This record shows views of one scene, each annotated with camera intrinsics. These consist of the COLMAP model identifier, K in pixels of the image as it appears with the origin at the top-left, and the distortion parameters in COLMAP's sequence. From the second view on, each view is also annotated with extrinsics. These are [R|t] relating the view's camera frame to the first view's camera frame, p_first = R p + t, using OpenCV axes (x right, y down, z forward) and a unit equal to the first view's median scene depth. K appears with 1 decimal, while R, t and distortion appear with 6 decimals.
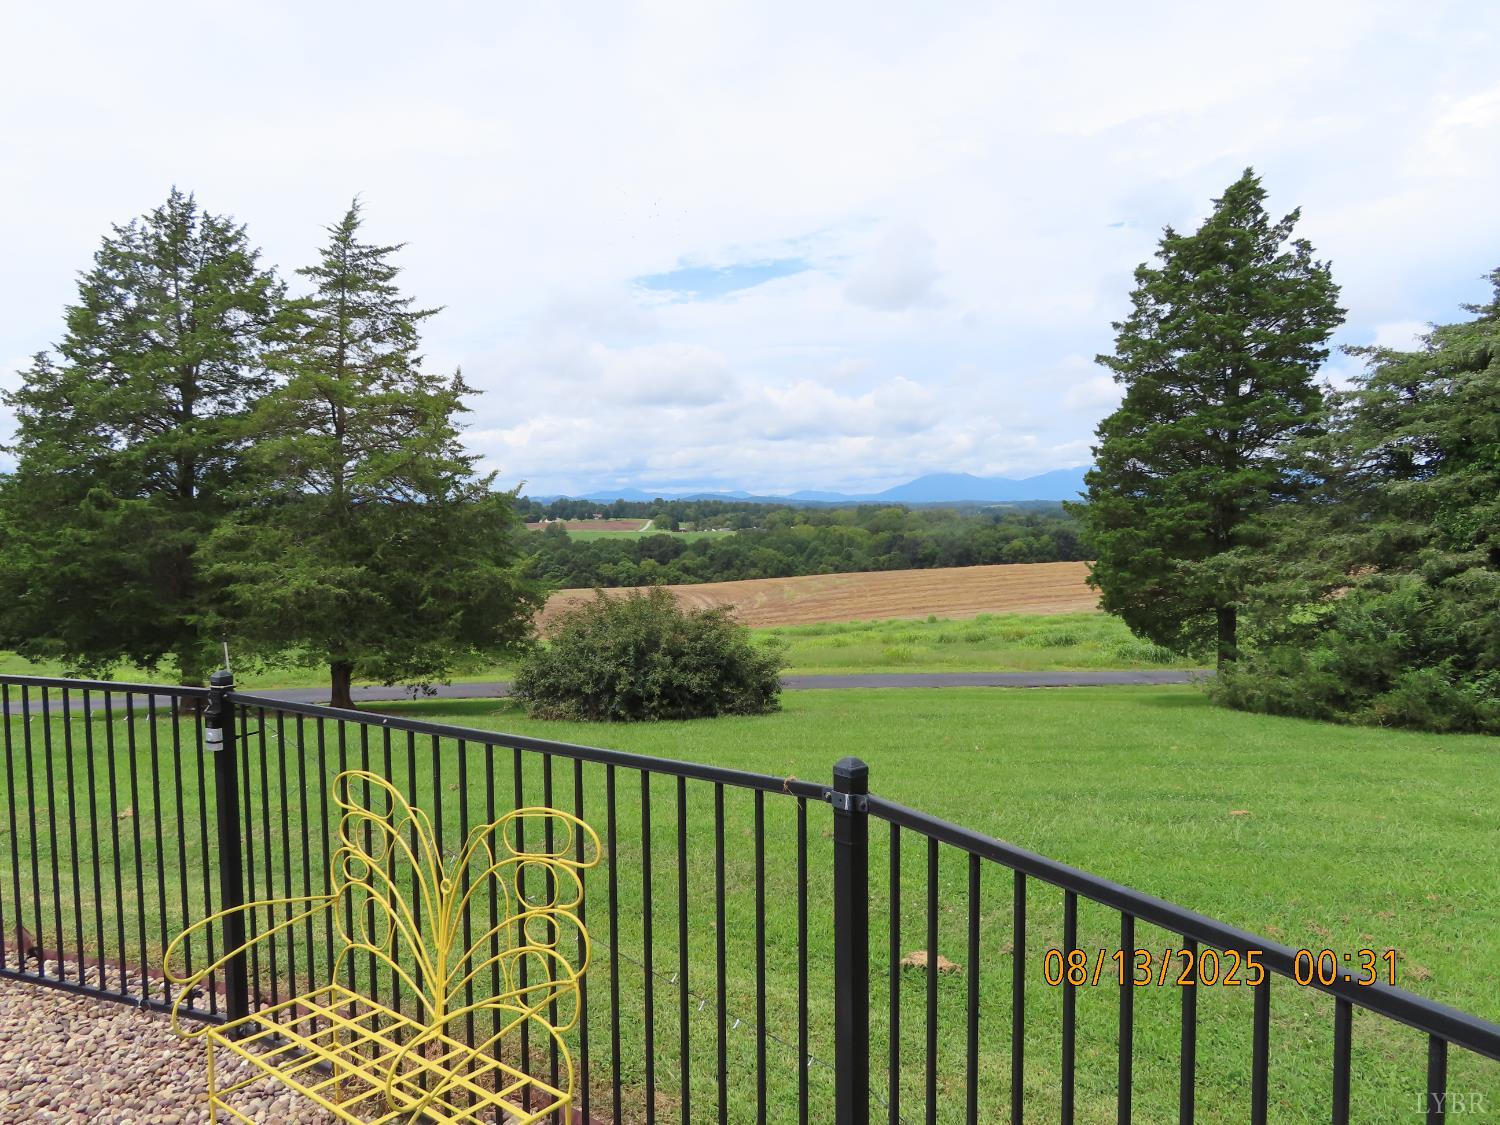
lens RADIAL K [[1061.3, 0, 751.5], [0, 1061.3, 567.5], [0, 0, 1]] dist [-0.016794, 0.004197]
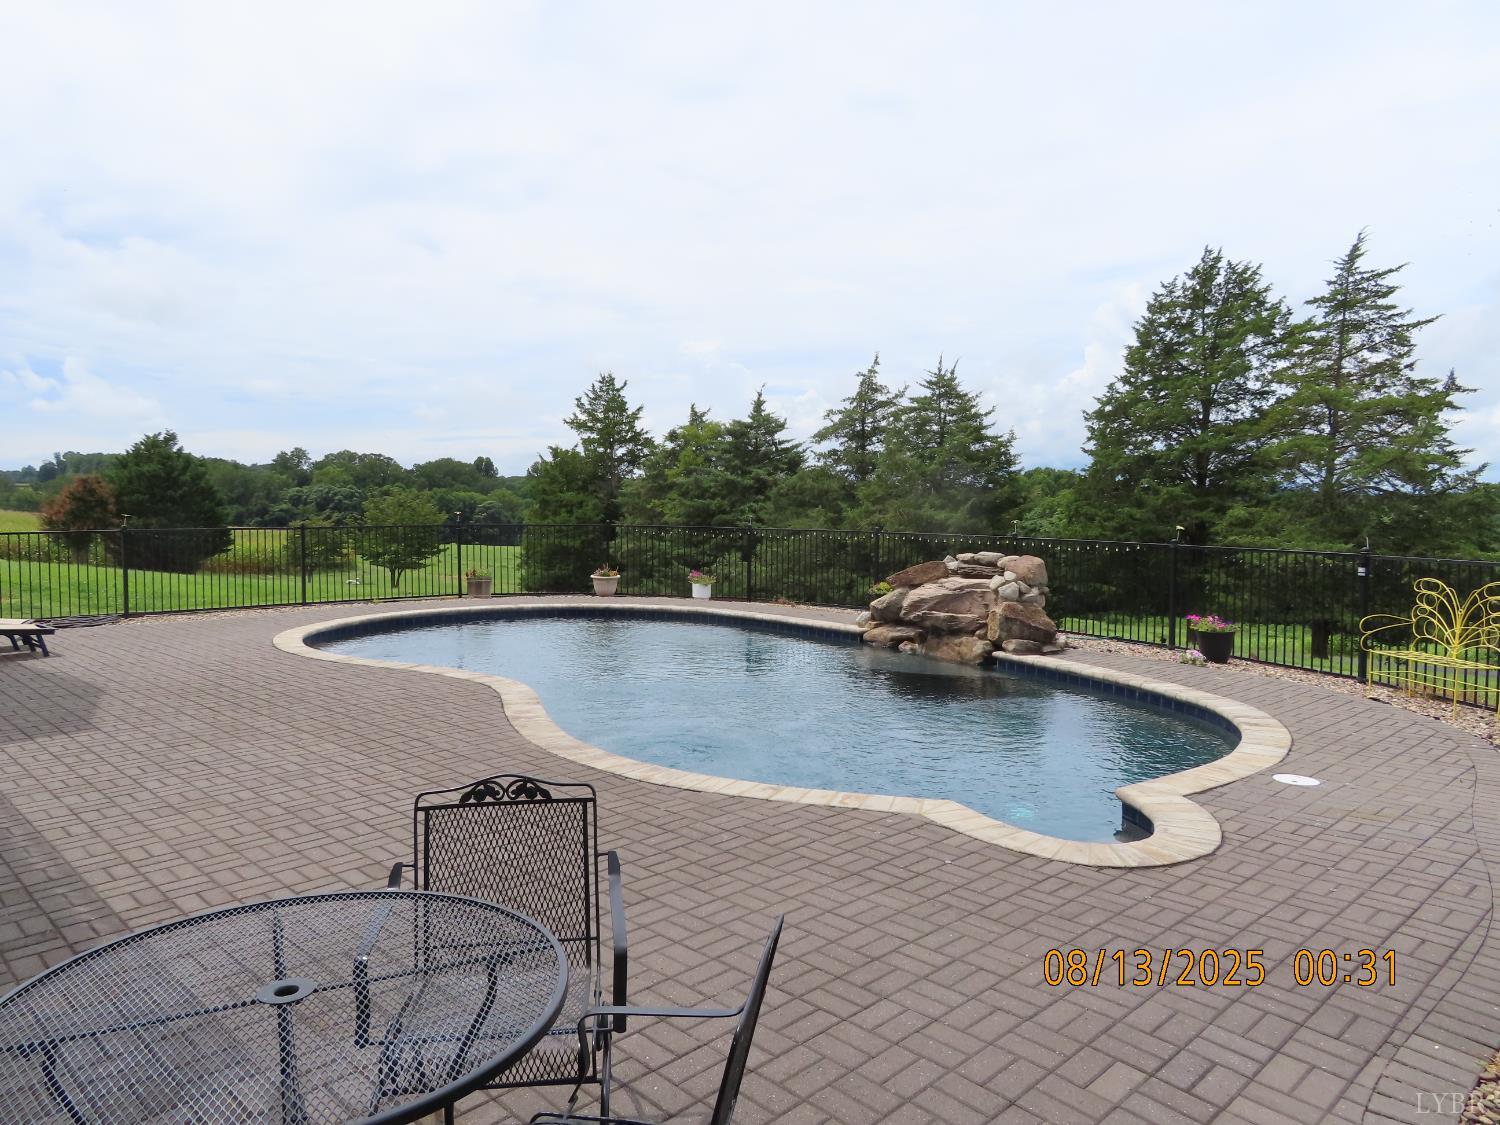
lens RADIAL K [[1061.3, 0, 737.9], [0, 1061.3, 563.0], [0, 0, 1]] dist [-0.016794, 0.004197]
pose [[0.656718, 0.057875, -0.751912, 0.072154], [-0.053304, 0.998119, 0.030270, 0.018812], [0.752250, 0.020201, 0.658568, -0.281034]]
